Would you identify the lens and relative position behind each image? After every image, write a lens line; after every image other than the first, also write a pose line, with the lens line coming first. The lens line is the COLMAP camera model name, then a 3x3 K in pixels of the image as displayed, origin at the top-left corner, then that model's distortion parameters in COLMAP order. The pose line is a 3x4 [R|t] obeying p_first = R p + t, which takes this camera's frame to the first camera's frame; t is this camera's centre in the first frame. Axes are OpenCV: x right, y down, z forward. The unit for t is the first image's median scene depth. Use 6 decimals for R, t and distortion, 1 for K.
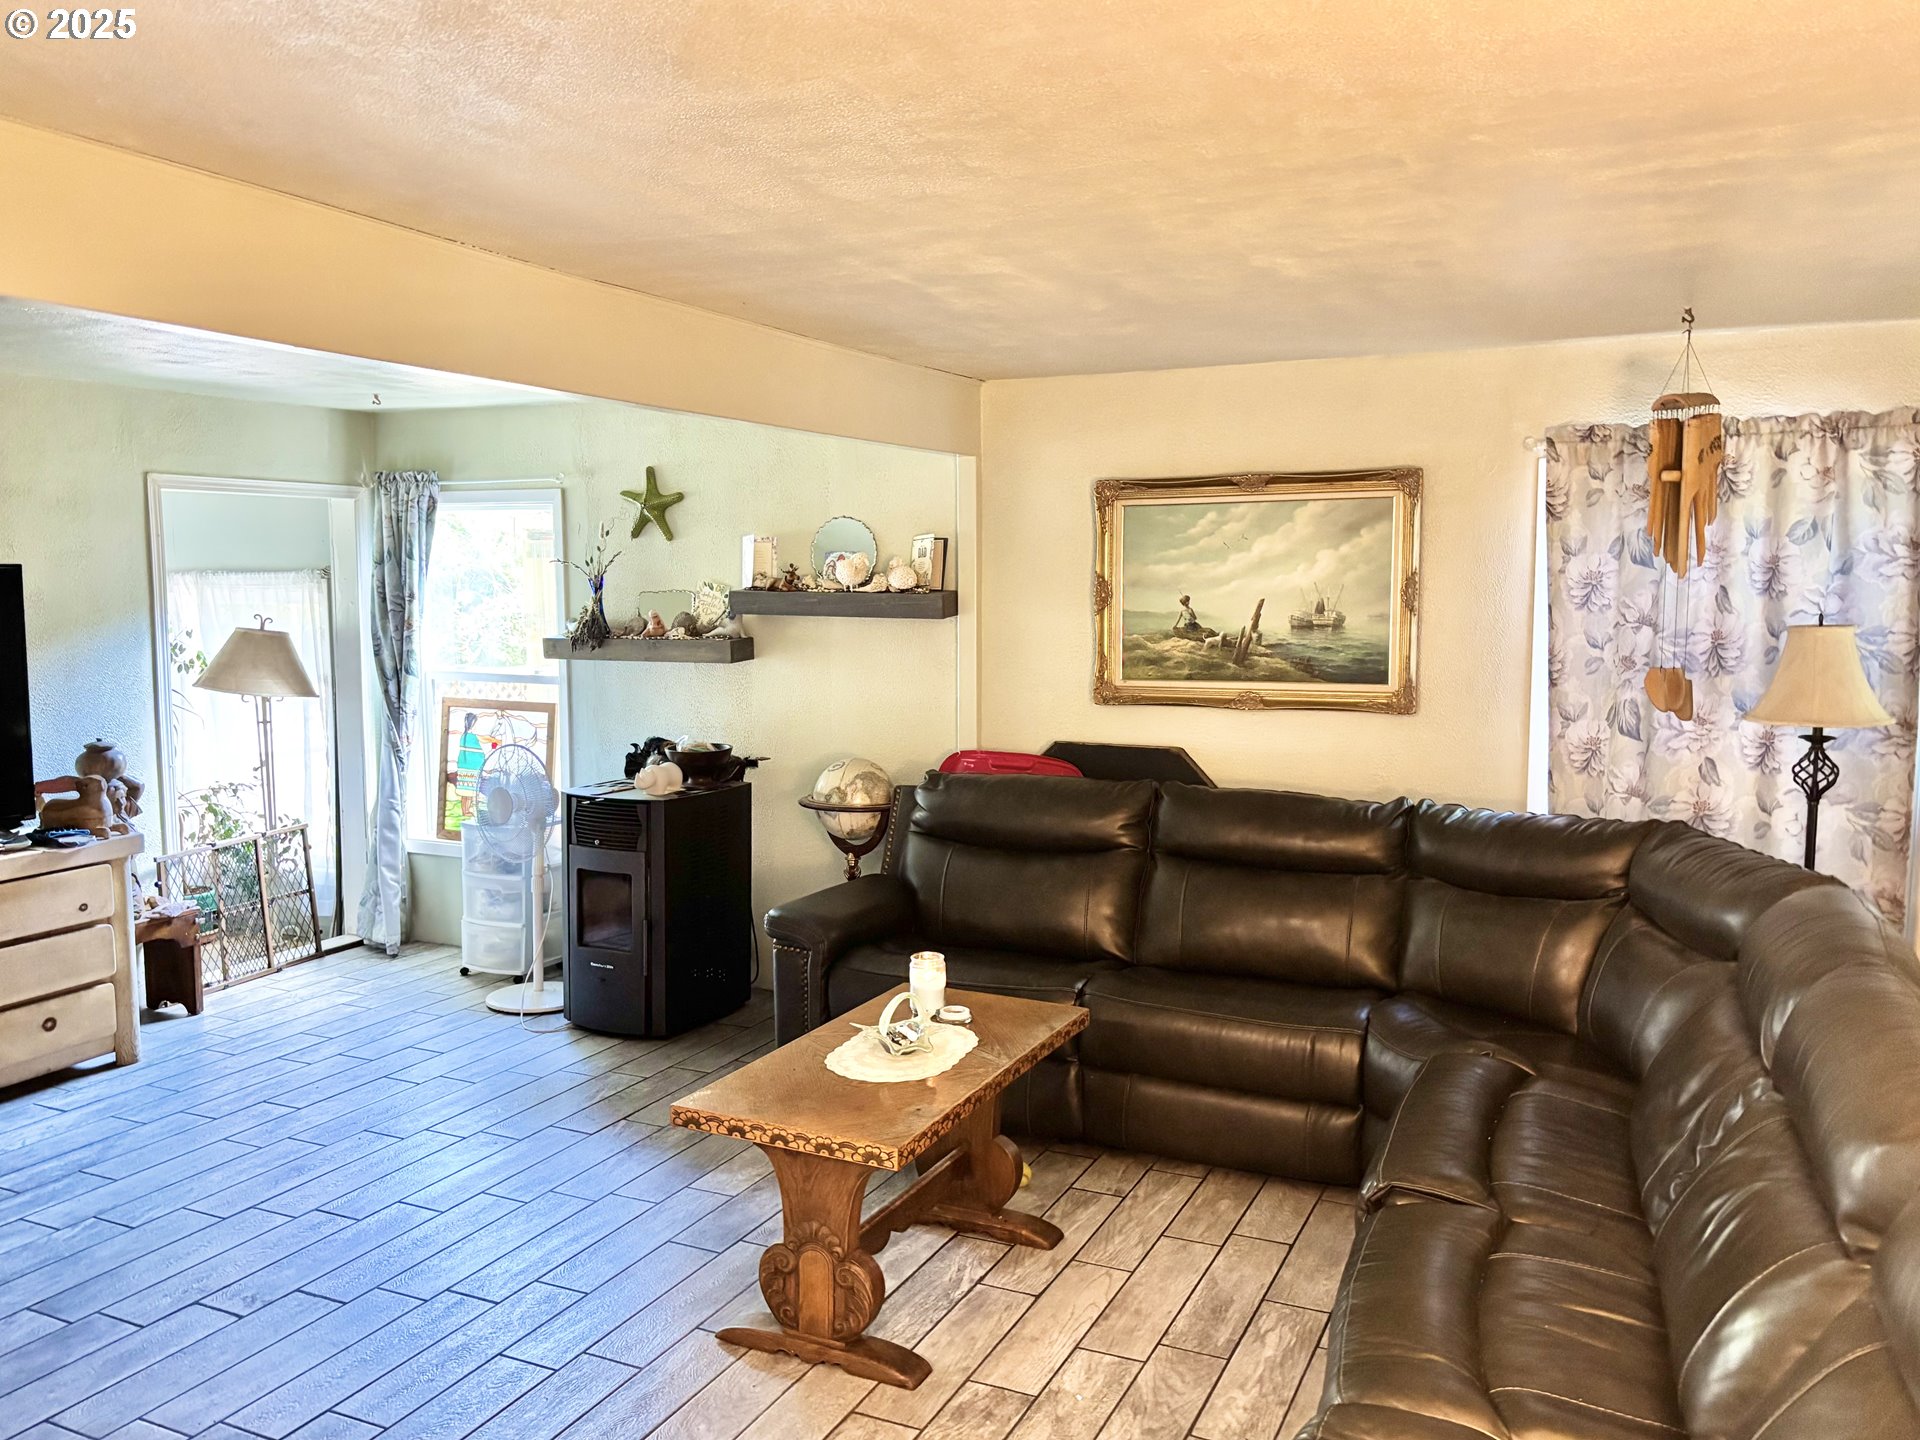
lens RADIAL K [[1441.4, 0, 958.4], [0, 1441.4, 719.6], [0, 0, 1]] dist [0.001077, -0.002582]
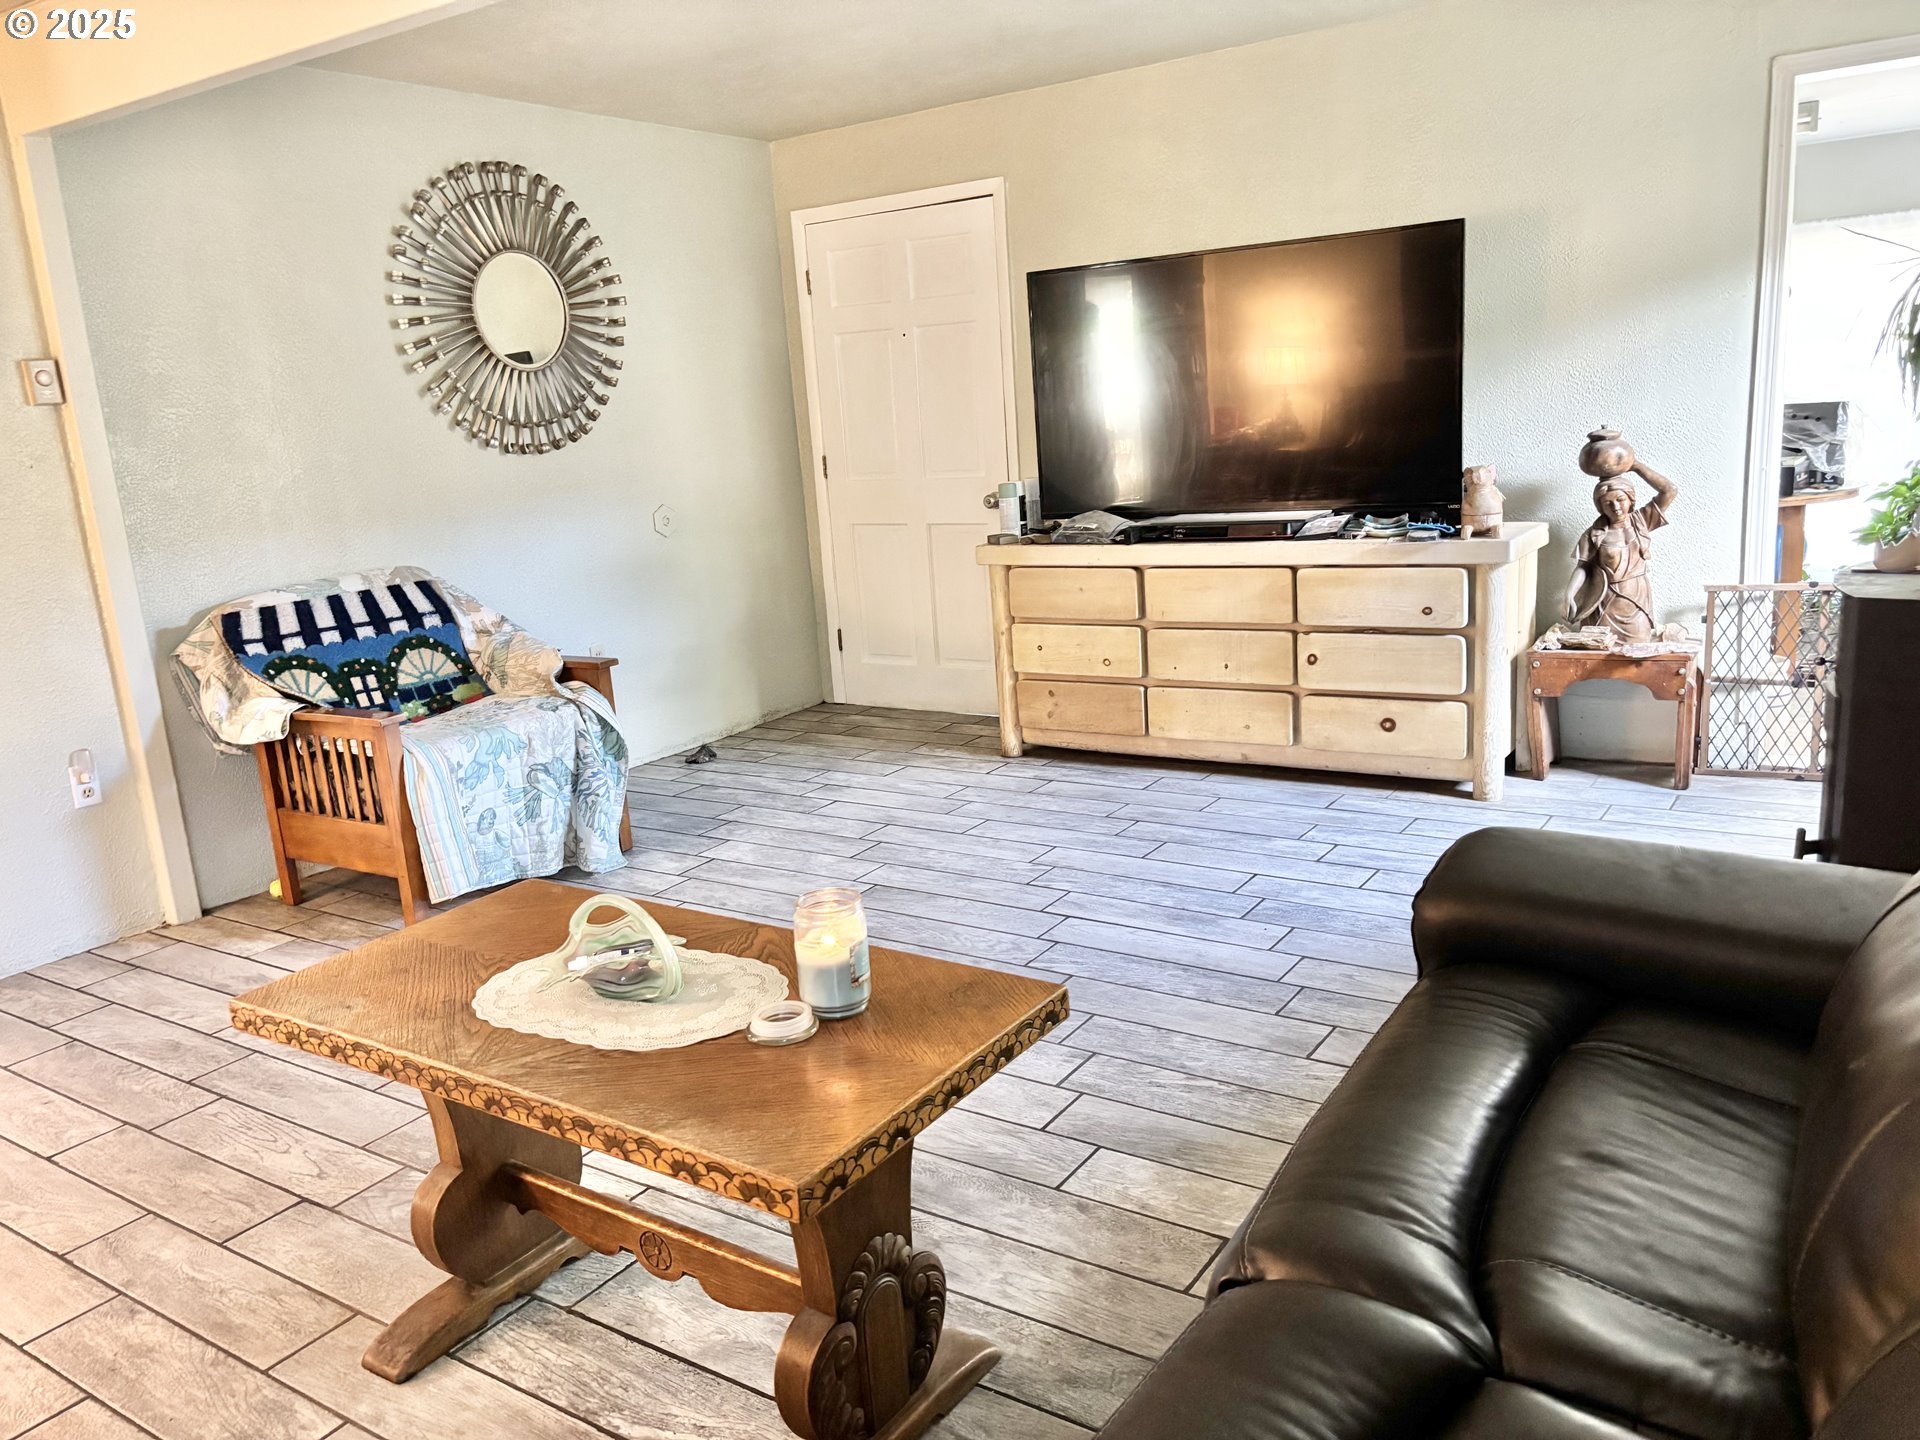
lens RADIAL K [[1441.4, 0, 962.4], [0, 1441.4, 720.4], [0, 0, 1]] dist [0.001077, -0.002582]
pose [[-0.174884, 0.229298, -0.957517, 0.308284], [-0.019699, 0.971494, 0.236243, -0.010710], [0.984392, 0.060177, -0.165382, 0.813726]]
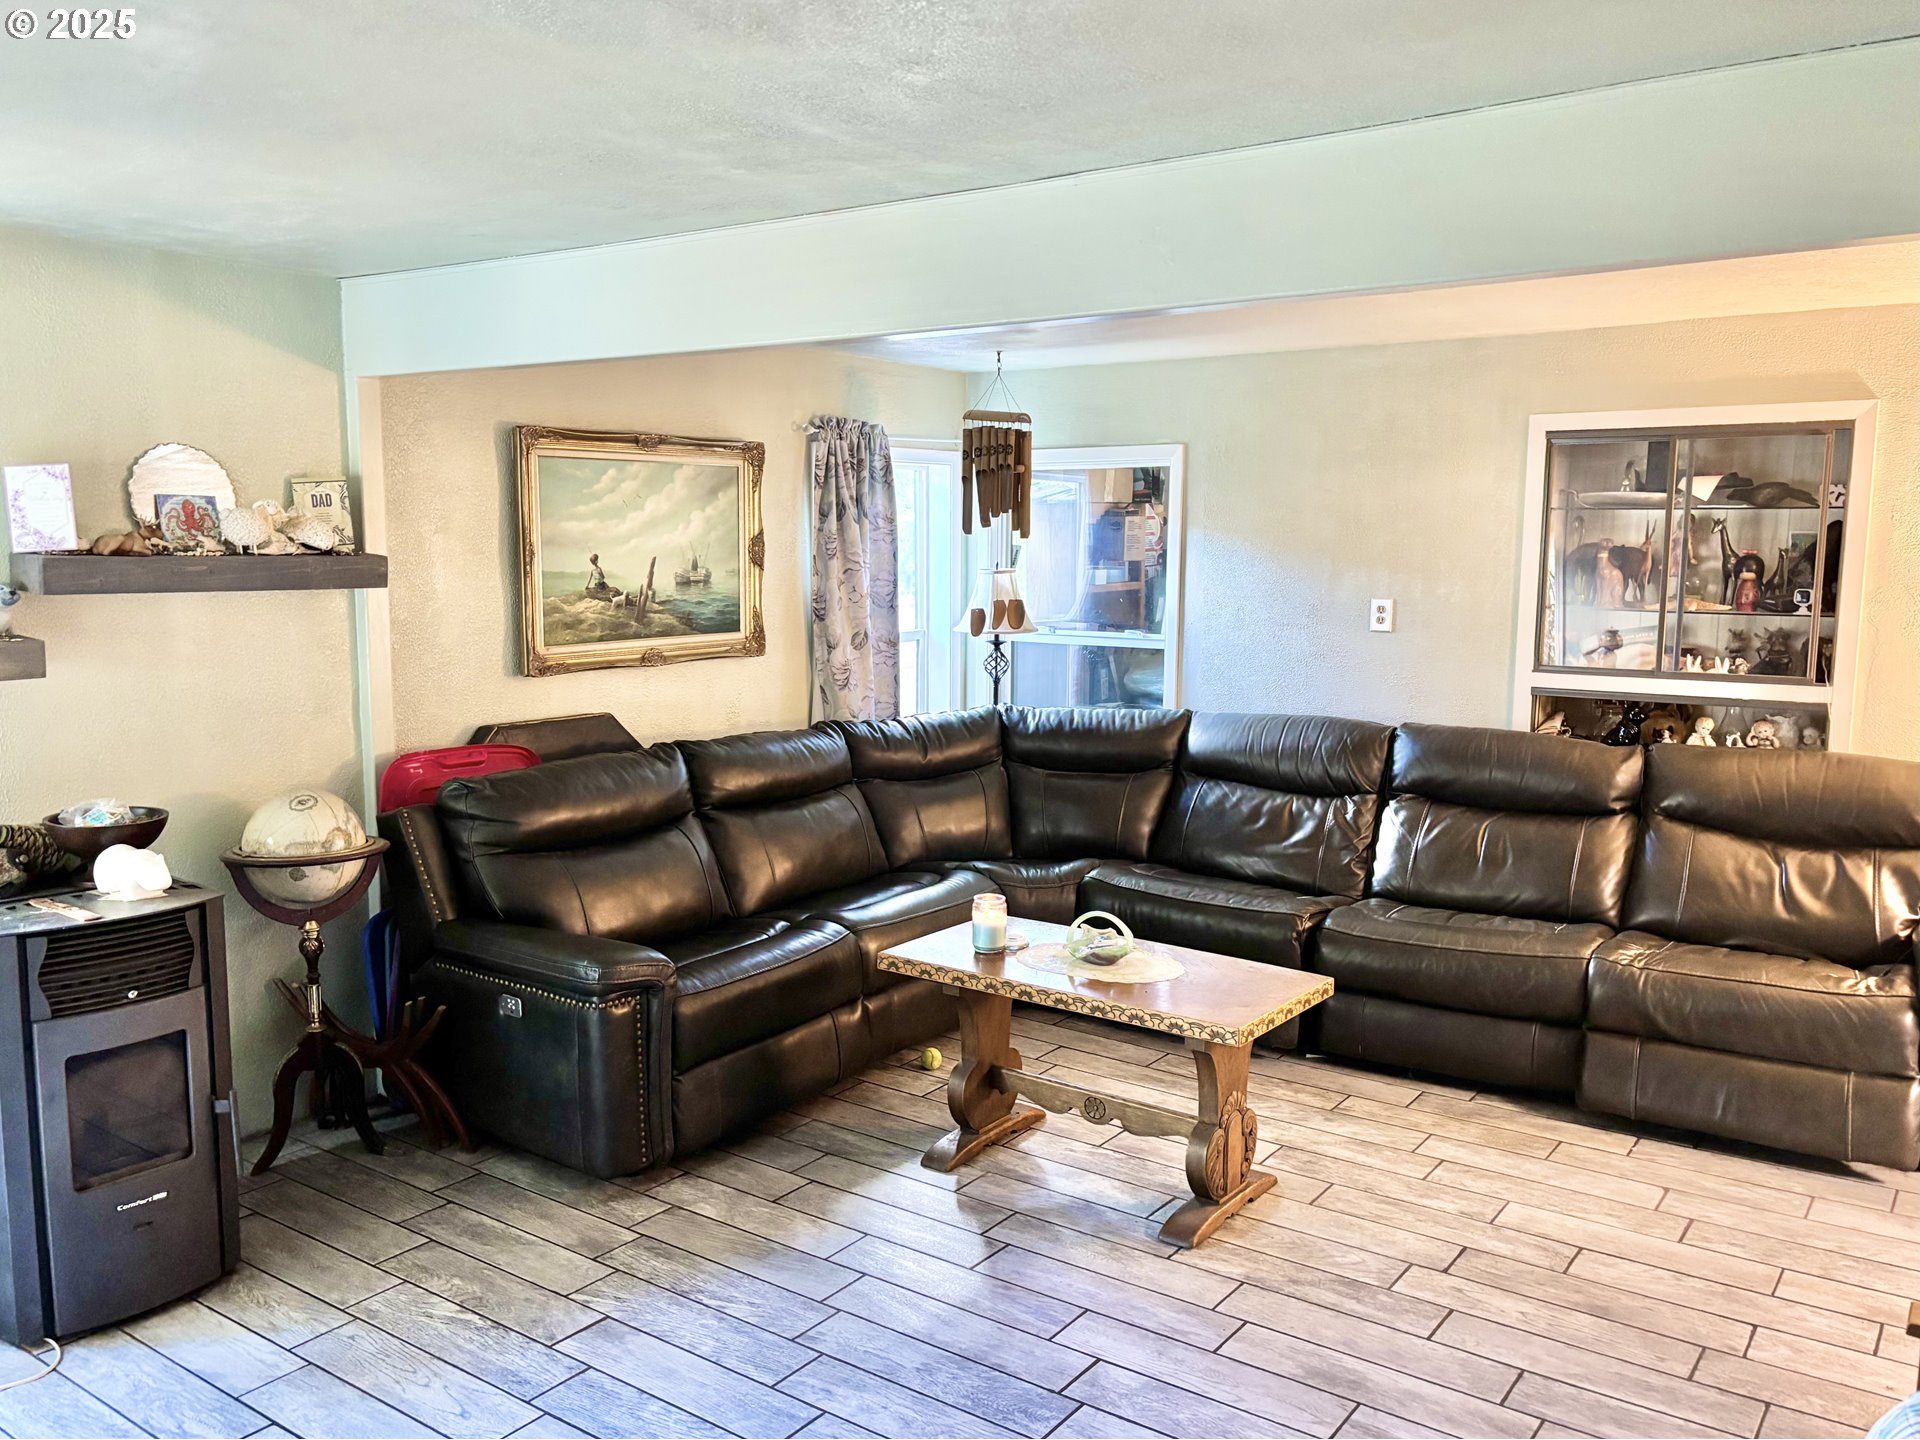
lens RADIAL K [[1441.4, 0, 957.1], [0, 1441.4, 721.2], [0, 0, 1]] dist [0.001077, -0.002582]
pose [[0.215718, -0.120469, 0.968996, -0.746429], [0.086650, 0.990807, 0.103891, -0.055628], [-0.972604, 0.061553, 0.224173, 0.564454]]
